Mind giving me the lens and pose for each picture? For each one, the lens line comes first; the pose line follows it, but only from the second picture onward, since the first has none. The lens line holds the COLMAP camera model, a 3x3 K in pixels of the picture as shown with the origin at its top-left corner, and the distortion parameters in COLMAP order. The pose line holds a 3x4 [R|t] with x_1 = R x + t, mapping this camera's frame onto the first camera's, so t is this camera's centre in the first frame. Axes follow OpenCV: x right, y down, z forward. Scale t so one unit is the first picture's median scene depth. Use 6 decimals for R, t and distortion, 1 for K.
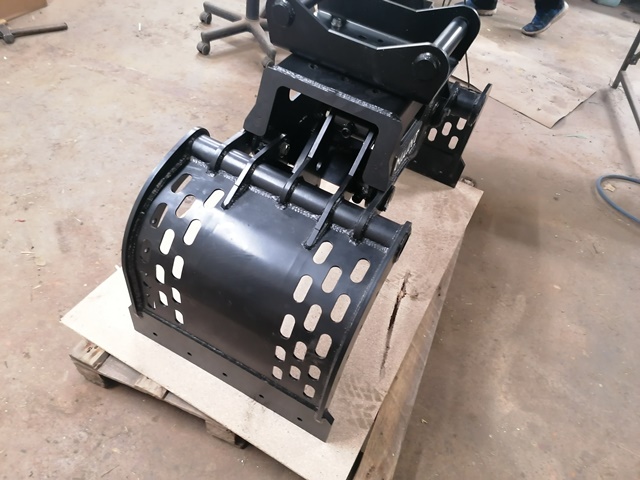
lens RADIAL K [[483.0, 0, 323.3], [0, 483.0, 239.1], [0, 0, 1]] dist [0.069779, -0.078951]
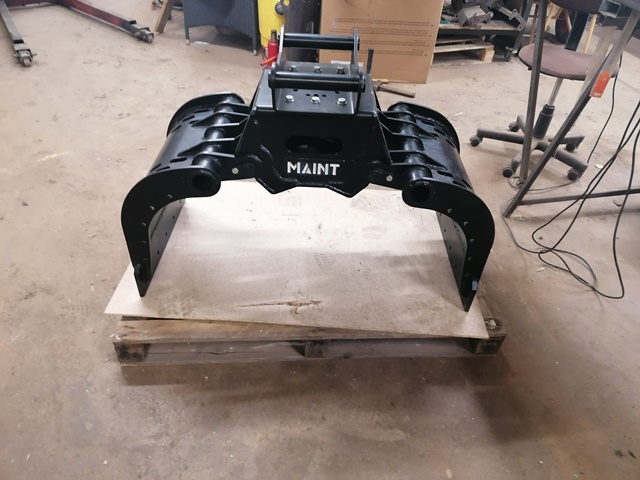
lens RADIAL K [[483.0, 0, 322.6], [0, 483.0, 240.7], [0, 0, 1]] dist [0.069779, -0.078951]
pose [[0.446052, 0.476970, -0.757323, 0.953429], [-0.652650, 0.752362, 0.089444, -0.139186], [0.612443, 0.454370, 0.646887, 0.254650]]
